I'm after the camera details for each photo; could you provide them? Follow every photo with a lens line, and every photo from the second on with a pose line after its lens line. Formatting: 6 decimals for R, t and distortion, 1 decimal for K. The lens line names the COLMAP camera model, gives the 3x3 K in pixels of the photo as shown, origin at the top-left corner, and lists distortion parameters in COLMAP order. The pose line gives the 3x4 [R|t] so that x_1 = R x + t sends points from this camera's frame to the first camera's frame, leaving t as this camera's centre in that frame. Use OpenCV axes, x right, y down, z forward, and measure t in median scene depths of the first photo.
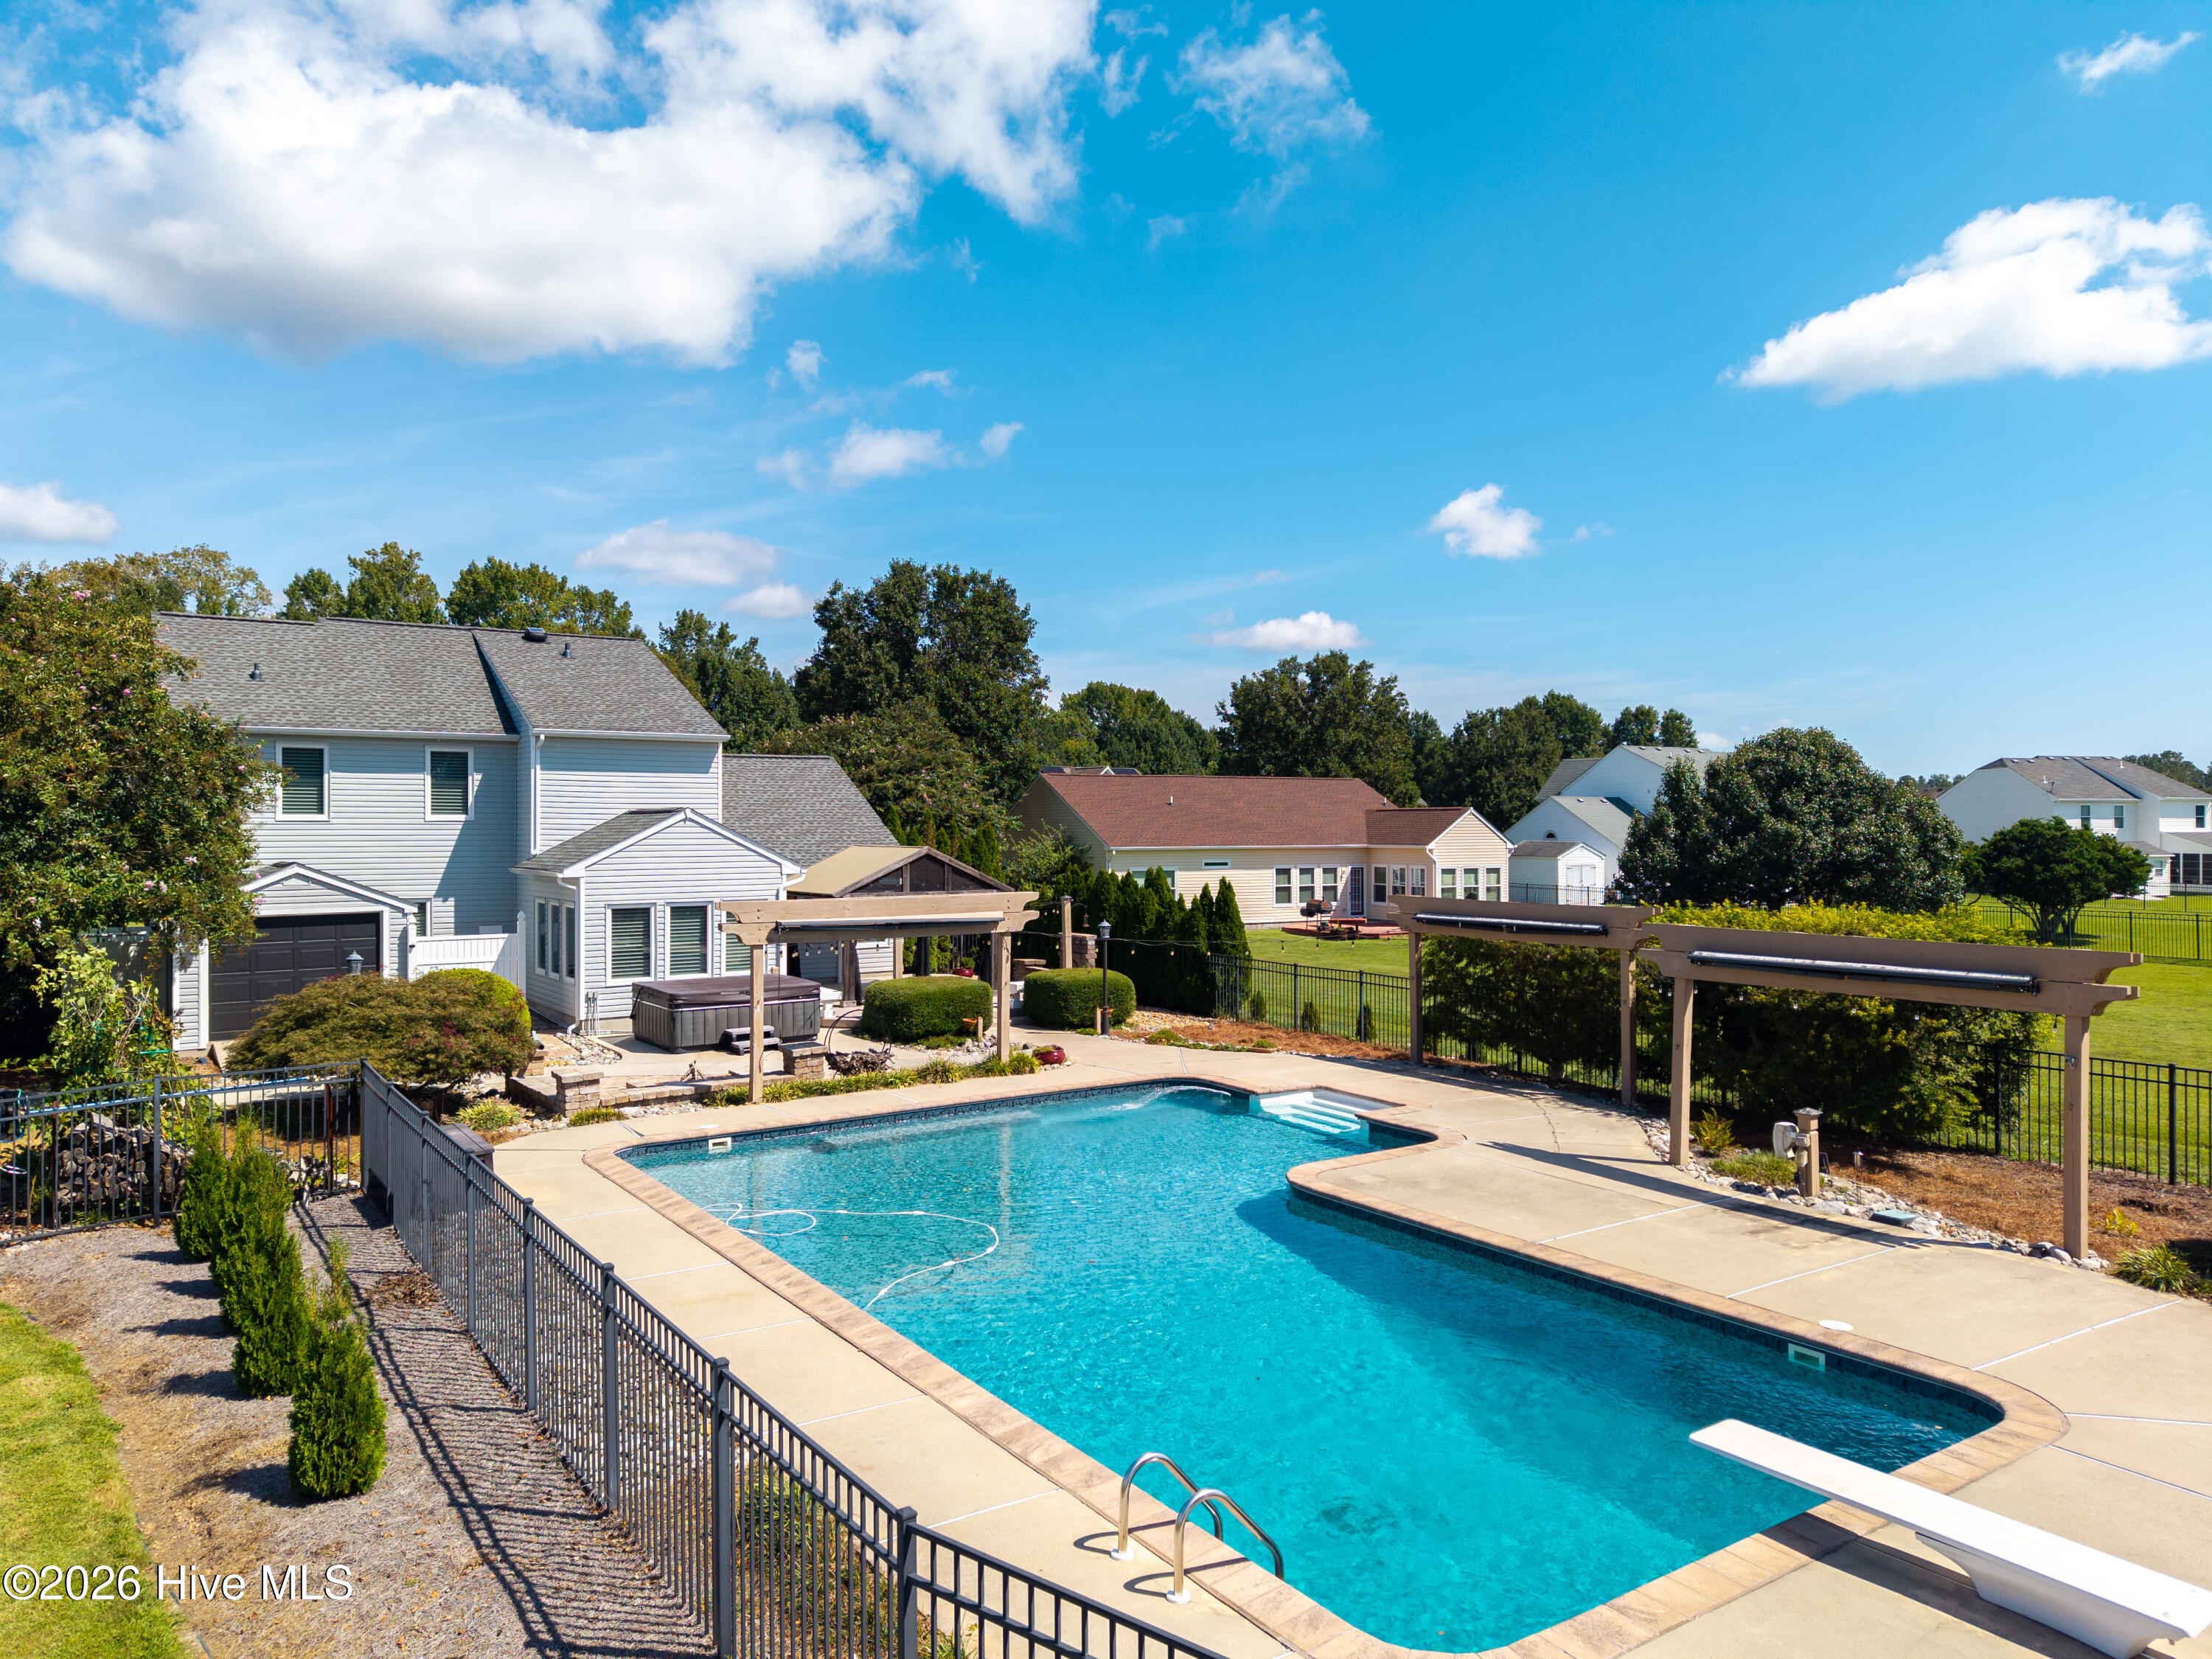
lens RADIAL K [[1477.4, 0, 1120.1], [0, 1477.4, 827.8], [0, 0, 1]] dist [0.039518, -0.039103]
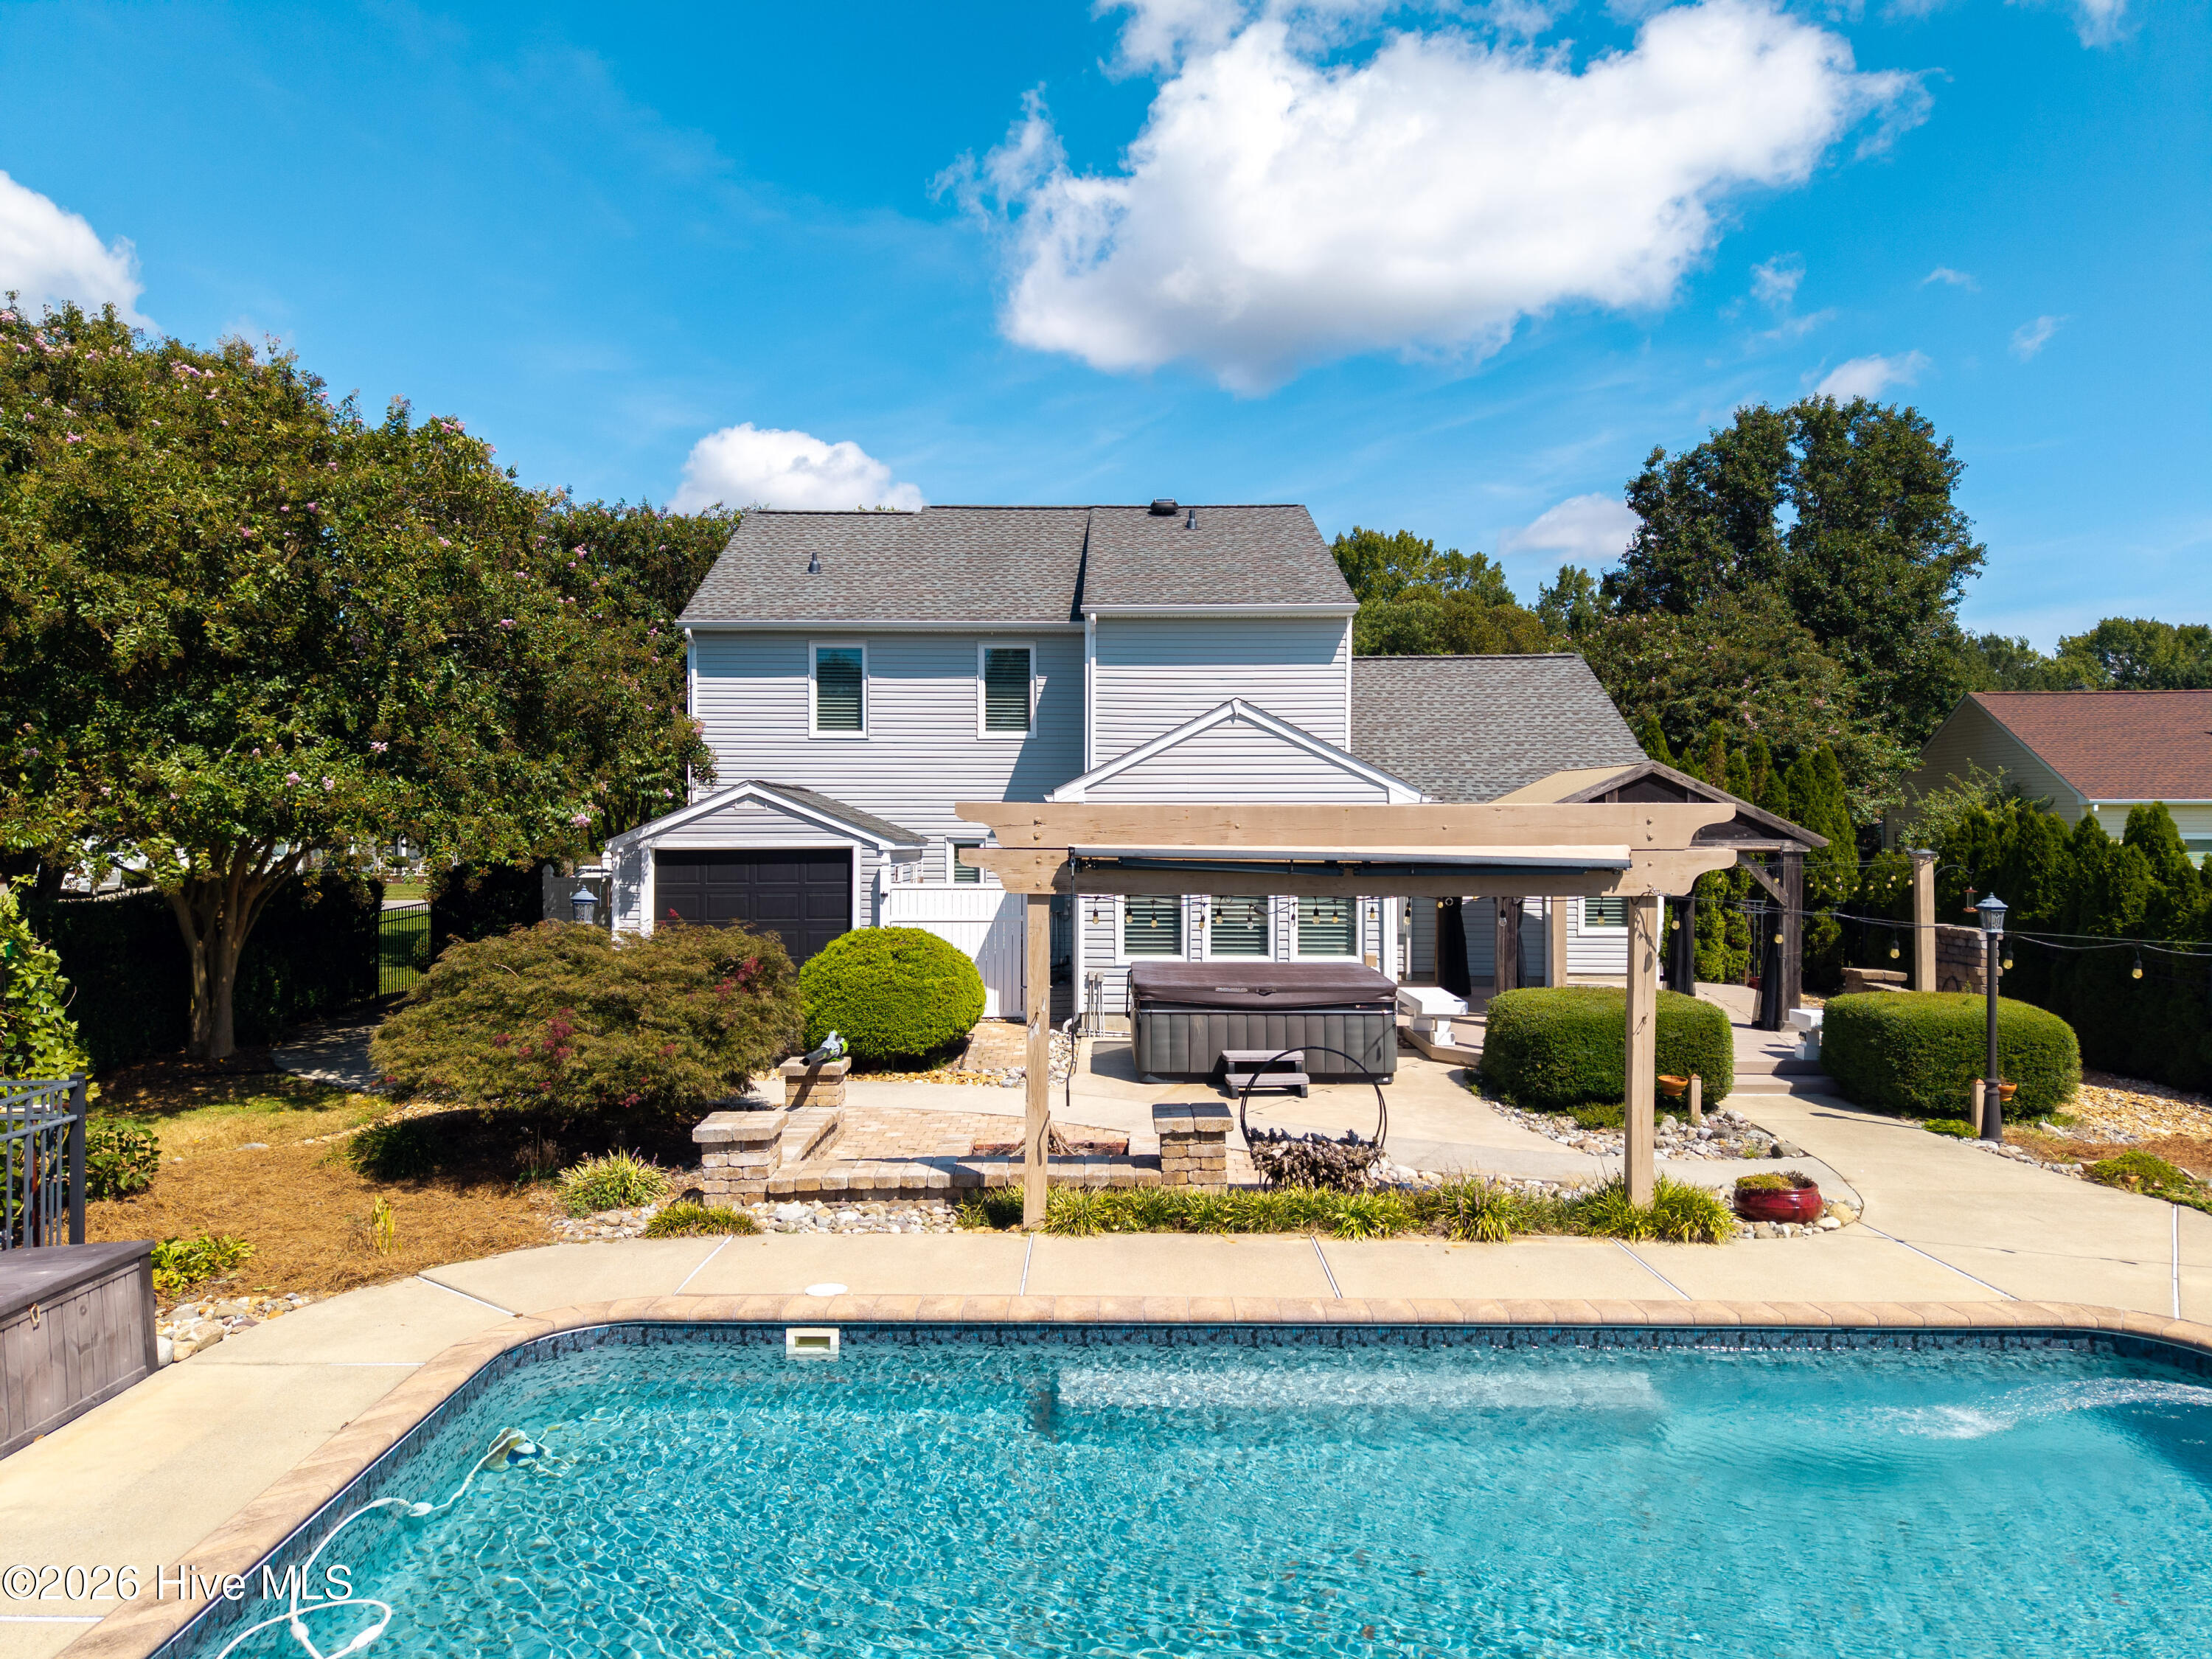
lens RADIAL K [[1477.4, 0, 1107.9], [0, 1477.4, 840.9], [0, 0, 1]] dist [0.039518, -0.039103]
pose [[0.817599, 0.012102, -0.575661, 0.030220], [-0.002725, 0.999849, 0.017148, 0.036162], [0.575781, -0.012451, 0.817509, 0.426616]]
